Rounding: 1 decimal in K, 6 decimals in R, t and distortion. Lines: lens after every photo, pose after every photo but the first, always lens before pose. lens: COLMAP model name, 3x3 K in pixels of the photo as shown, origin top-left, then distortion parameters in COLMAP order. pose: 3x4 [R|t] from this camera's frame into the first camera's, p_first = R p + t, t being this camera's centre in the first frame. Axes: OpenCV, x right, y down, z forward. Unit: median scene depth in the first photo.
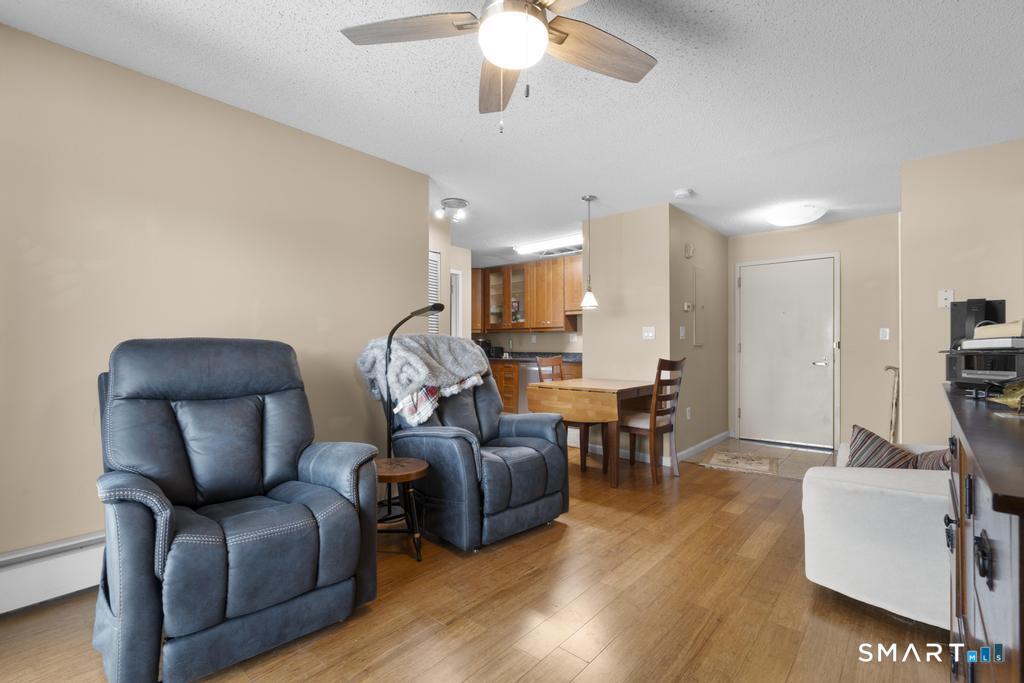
lens RADIAL K [[466.0, 0, 512.1], [0, 466.0, 345.6], [0, 0, 1]] dist [0.004987, 0.001106]
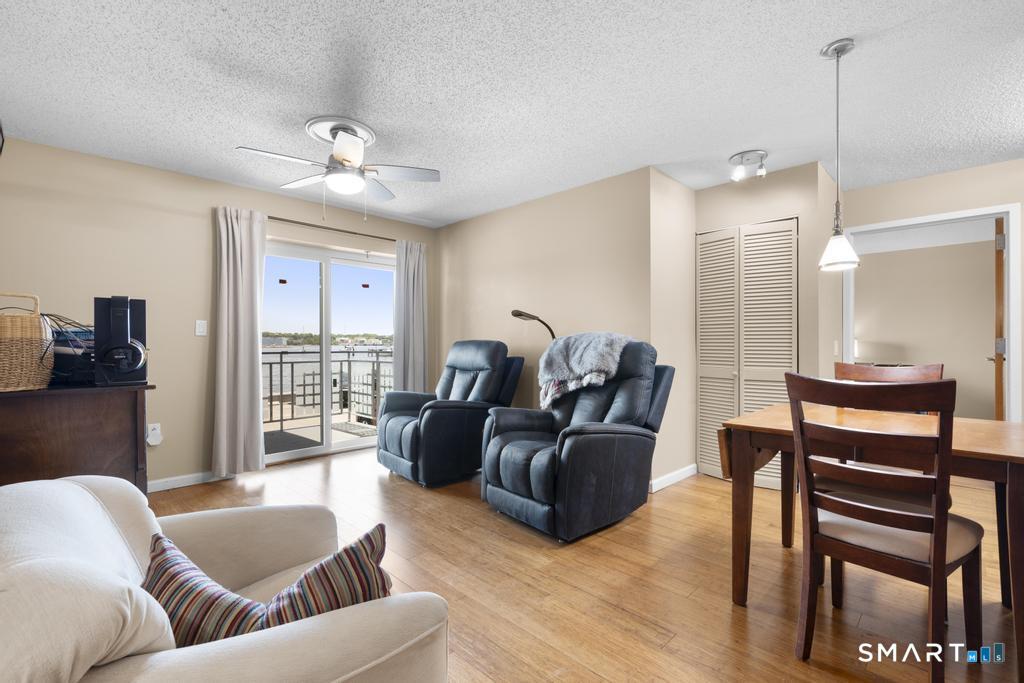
lens RADIAL K [[466.0, 0, 511.9], [0, 466.0, 341.3], [0, 0, 1]] dist [0.004987, 0.001106]
pose [[-0.077775, 0.000376, -0.996971, 0.935584], [0.009358, 0.999956, -0.000353, -0.006438], [0.996927, -0.009358, -0.077775, 0.926062]]
